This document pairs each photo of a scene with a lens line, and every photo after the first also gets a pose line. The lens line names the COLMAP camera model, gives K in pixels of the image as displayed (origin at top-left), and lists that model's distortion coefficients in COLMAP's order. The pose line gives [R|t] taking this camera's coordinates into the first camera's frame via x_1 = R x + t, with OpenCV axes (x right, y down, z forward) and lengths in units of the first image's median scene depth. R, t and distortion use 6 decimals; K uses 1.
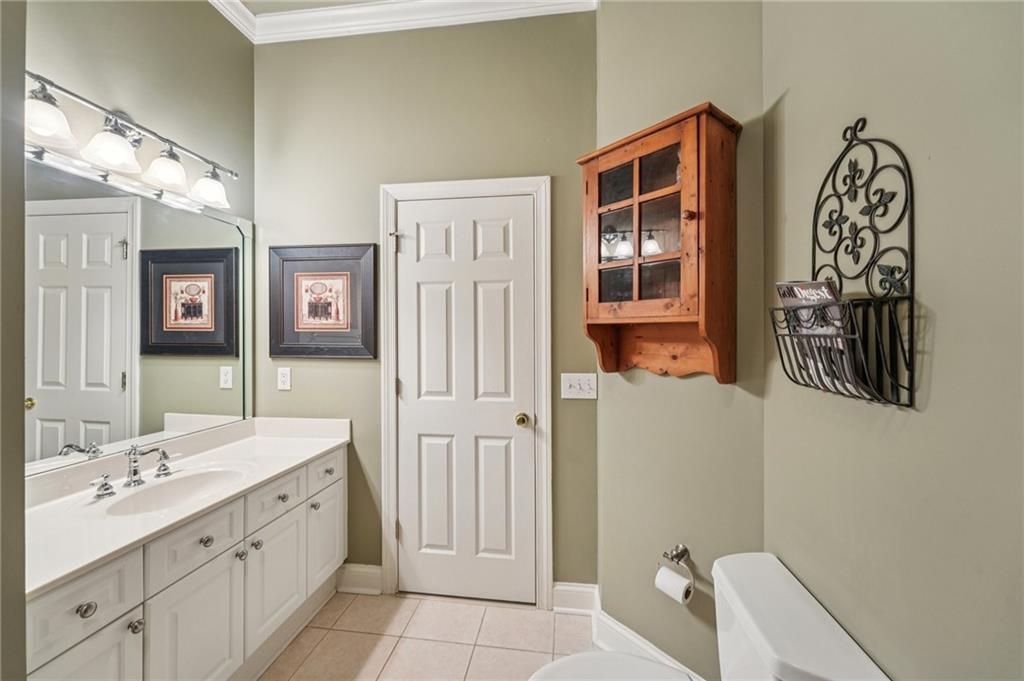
lens RADIAL K [[421.0, 0, 511.5], [0, 421.0, 341.6], [0, 0, 1]] dist [-0.001108, 0.000069]
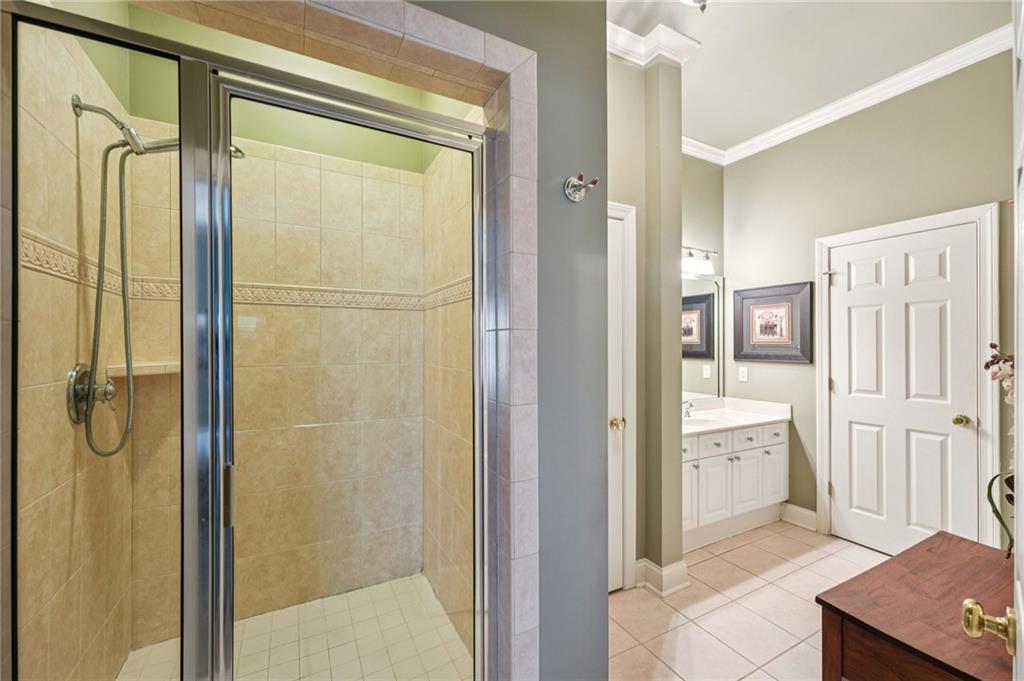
lens RADIAL K [[421.0, 0, 511.5], [0, 421.0, 341.6], [0, 0, 1]] dist [-0.001108, 0.000069]
pose [[0.599162, -0.006639, -0.800601, 0.202332], [-0.013423, 0.999742, -0.018336, 0.007397], [0.800516, 0.021733, 0.598918, -0.645926]]
